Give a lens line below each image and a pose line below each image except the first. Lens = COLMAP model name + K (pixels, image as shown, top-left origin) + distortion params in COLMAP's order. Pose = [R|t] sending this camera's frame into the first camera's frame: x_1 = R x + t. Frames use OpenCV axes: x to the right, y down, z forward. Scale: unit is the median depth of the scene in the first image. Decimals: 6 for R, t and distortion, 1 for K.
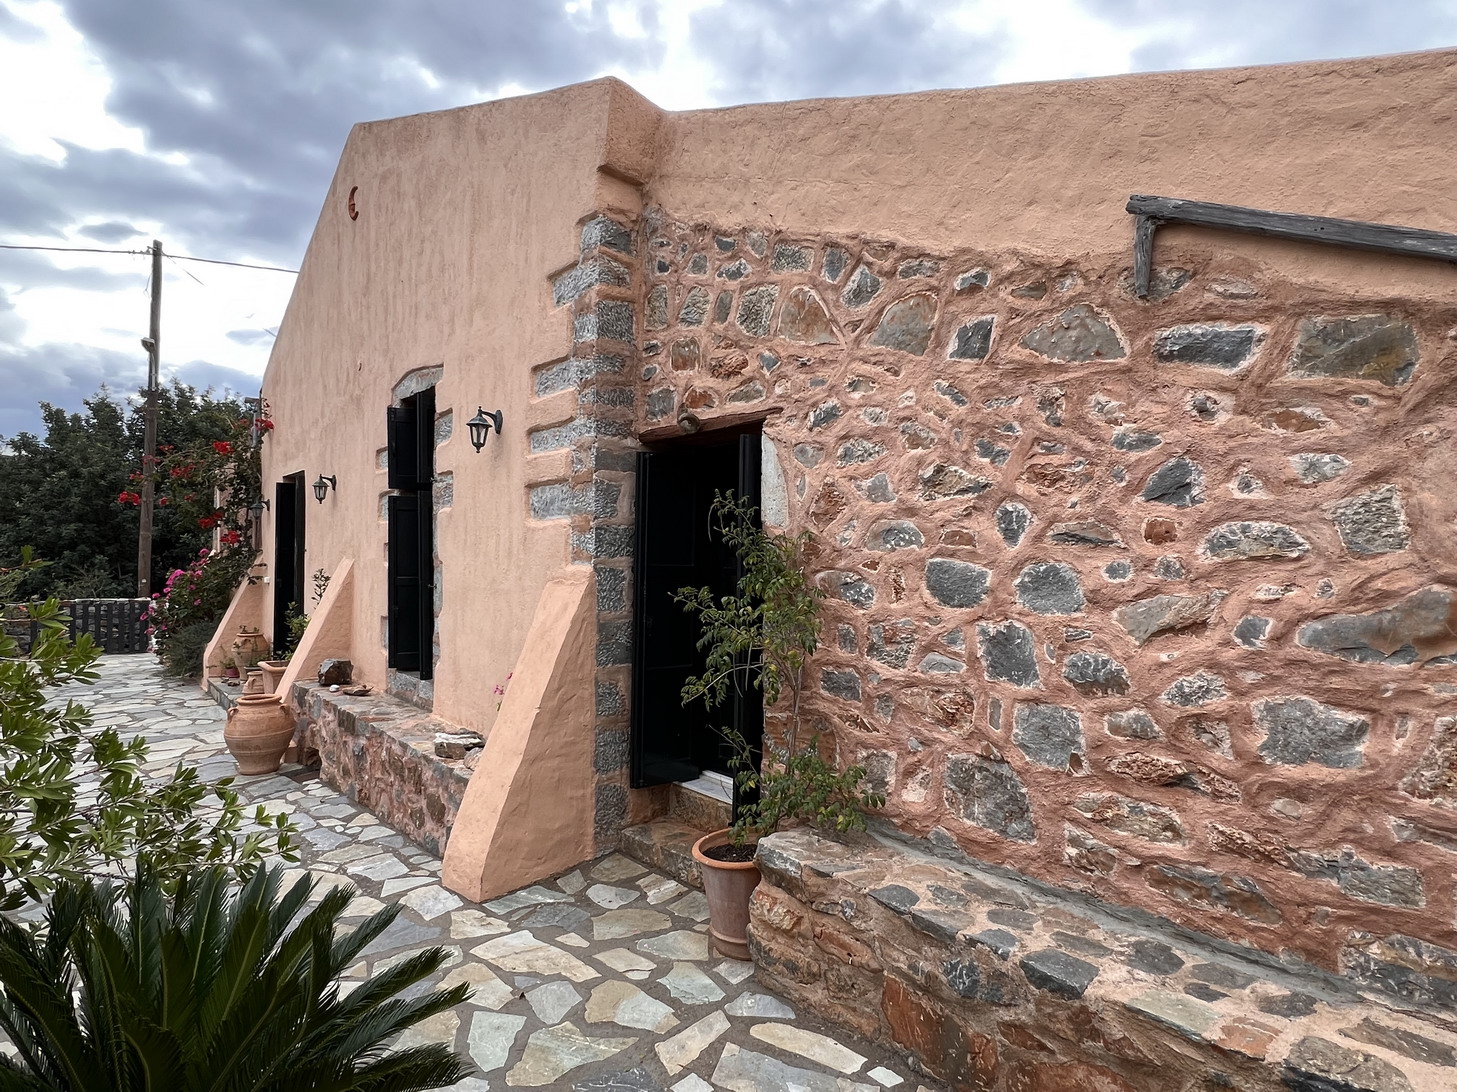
lens RADIAL K [[795.4, 0, 728.5], [0, 795.4, 546.0], [0, 0, 1]] dist [0.015892, -0.000850]
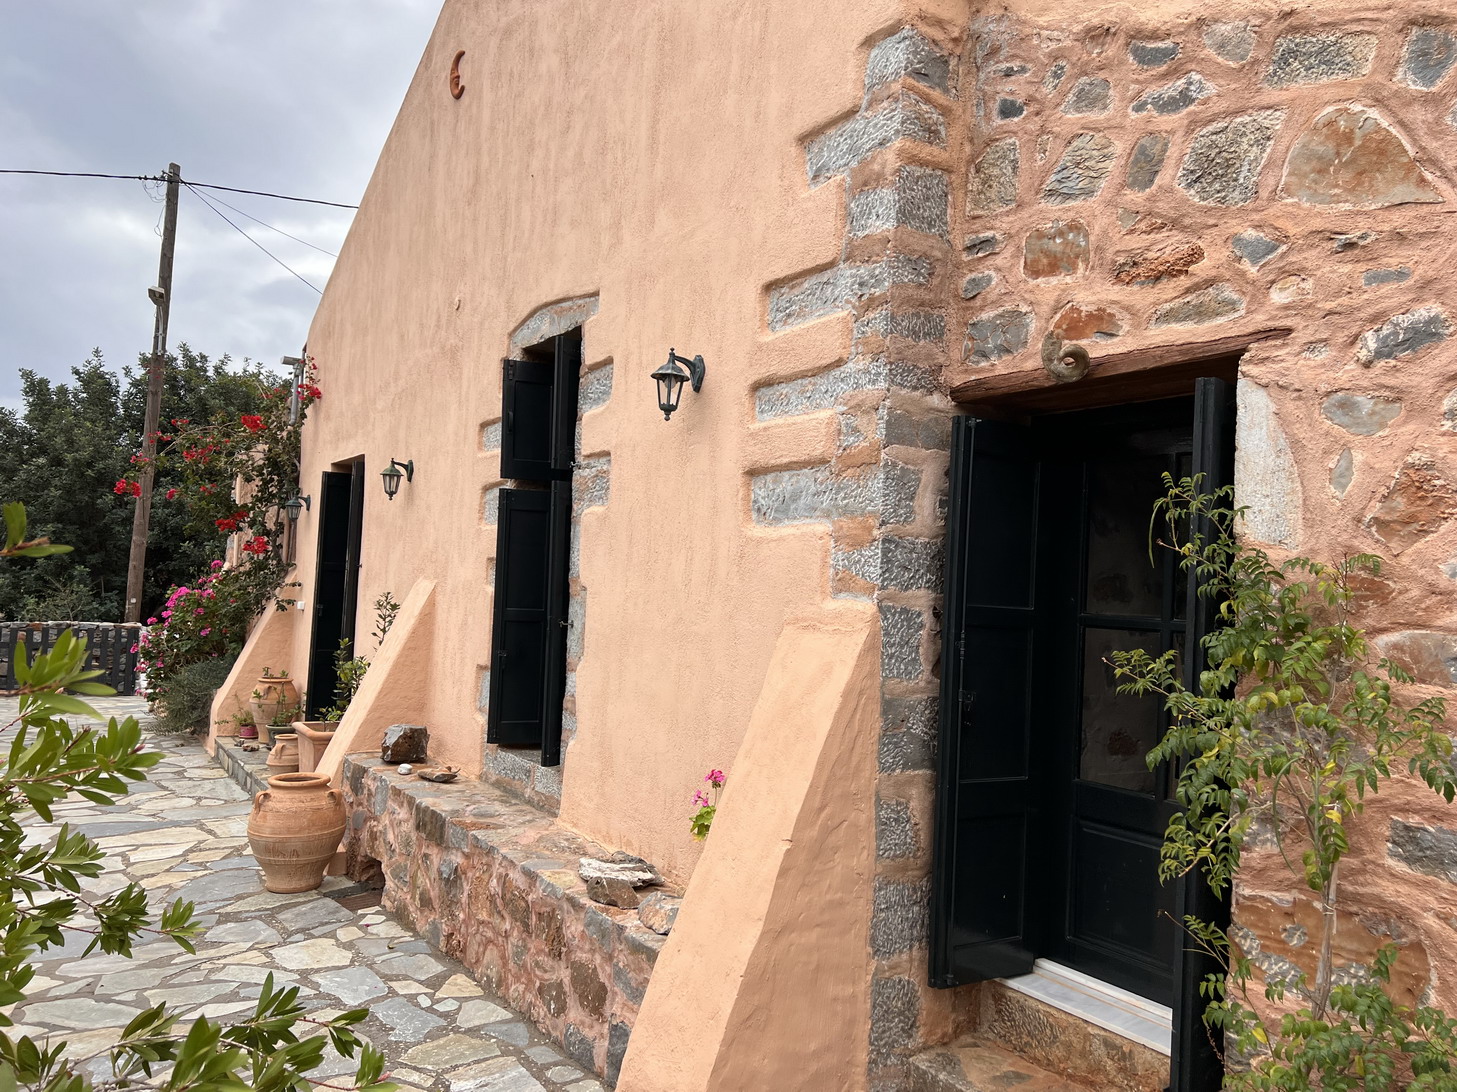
lens RADIAL K [[991.9, 0, 728.5], [0, 991.9, 546.0], [0, 0, 1]] dist [0.069088, -0.057610]
pose [[0.995440, 0.033634, -0.089263, -0.206912], [-0.036947, 0.998678, -0.035725, 0.012528], [0.087943, 0.038860, 0.995367, 0.232211]]
